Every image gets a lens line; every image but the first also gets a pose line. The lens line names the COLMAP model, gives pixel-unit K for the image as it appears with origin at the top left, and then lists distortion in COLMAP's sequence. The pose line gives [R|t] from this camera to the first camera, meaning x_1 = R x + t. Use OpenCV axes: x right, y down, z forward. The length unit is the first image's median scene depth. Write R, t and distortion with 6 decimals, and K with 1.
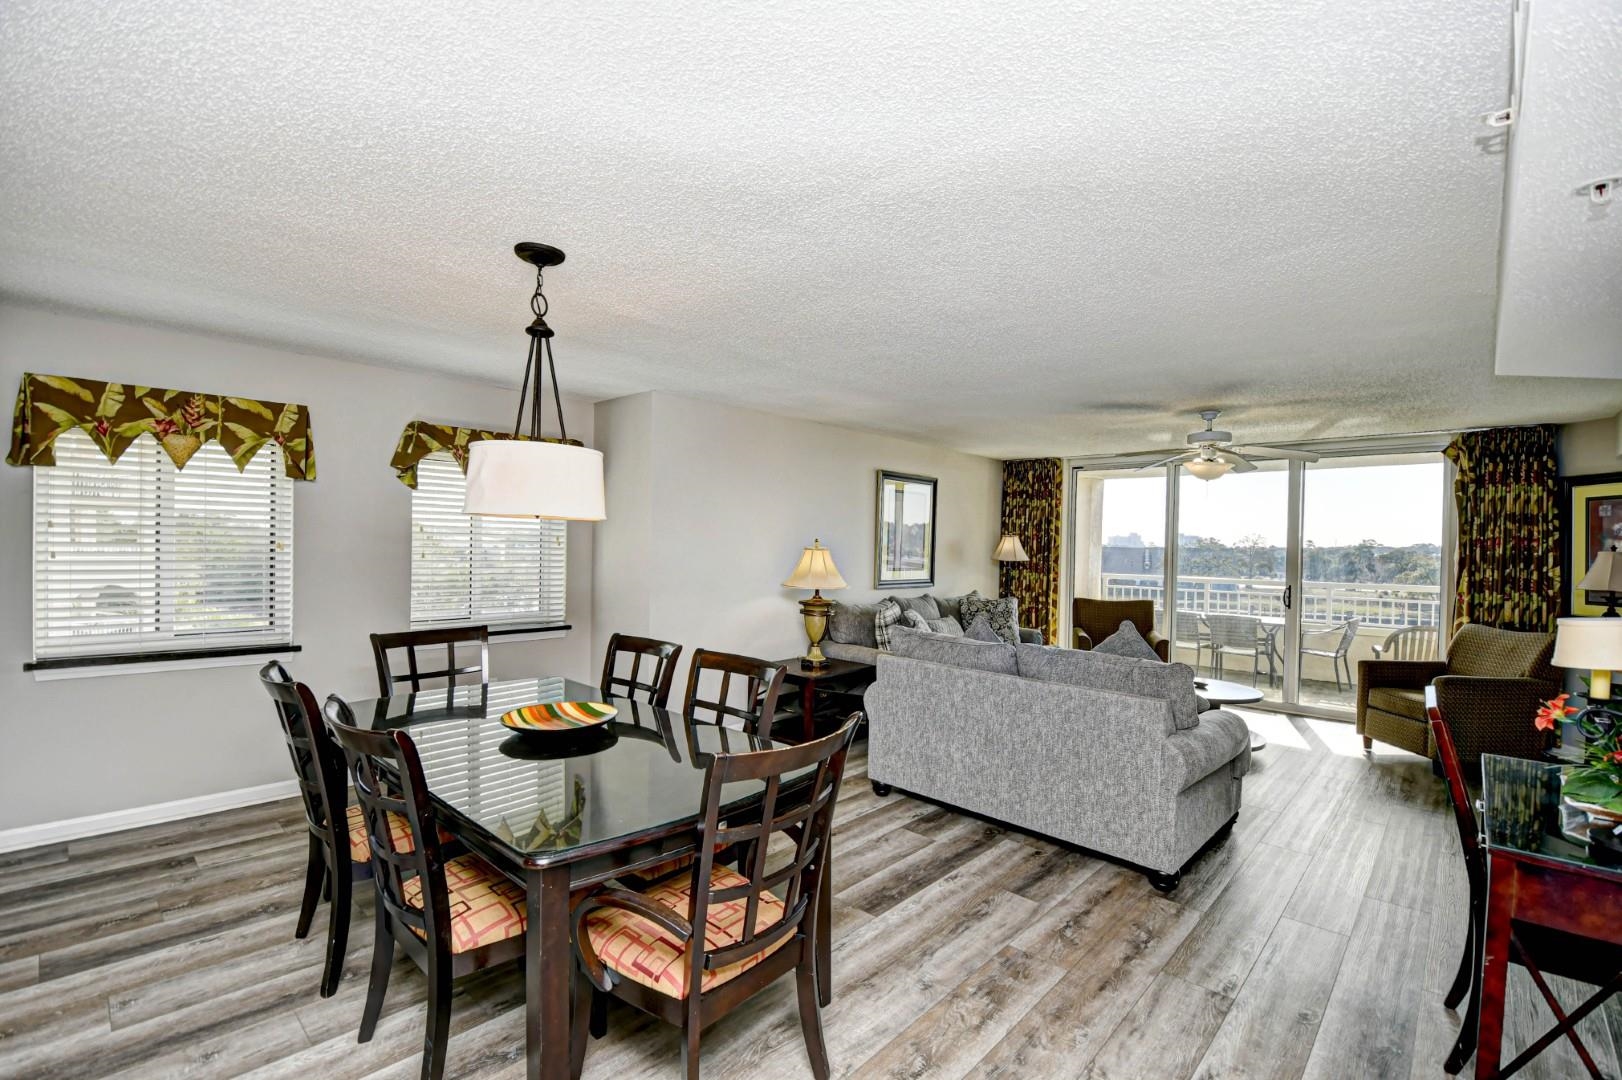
lens RADIAL K [[702.1, 0, 810.1], [0, 702.1, 548.5], [0, 0, 1]] dist [0.007480, -0.019788]
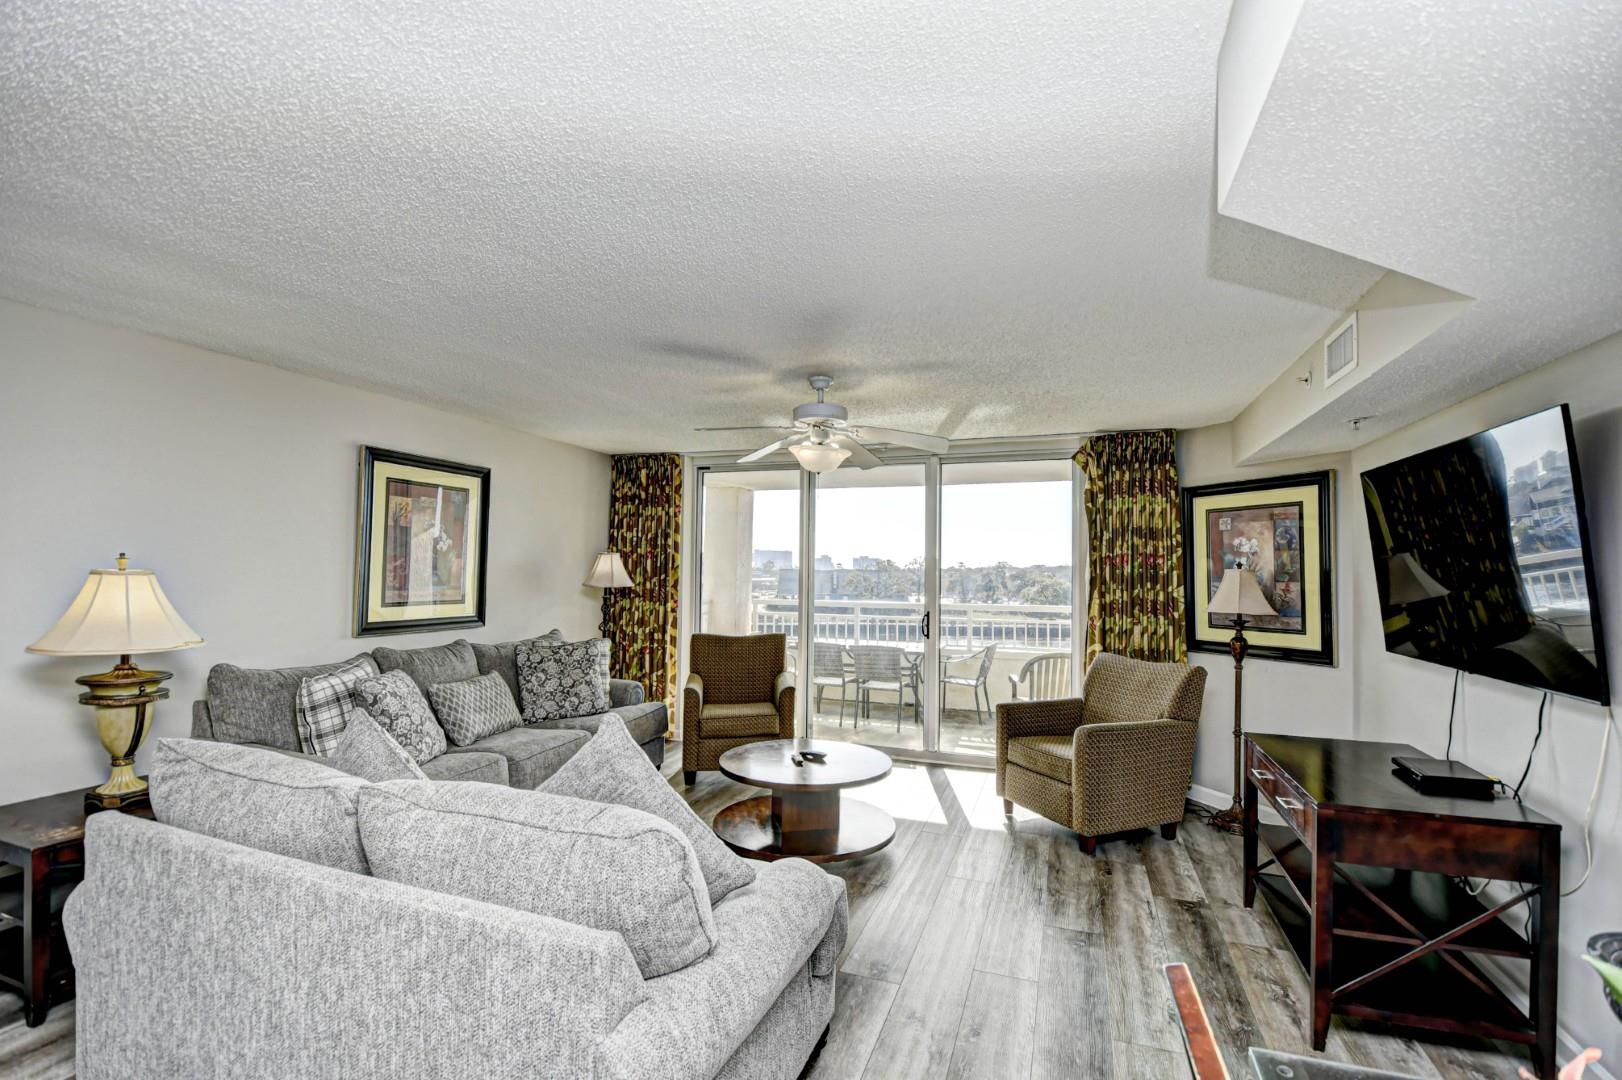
lens RADIAL K [[702.1, 0, 810.1], [0, 702.1, 548.5], [0, 0, 1]] dist [0.007480, -0.019788]
pose [[0.918317, 0.005612, 0.395807, 0.253331], [0.007071, 0.999507, -0.030578, 0.001682], [-0.395783, 0.030879, 0.917825, 0.321785]]
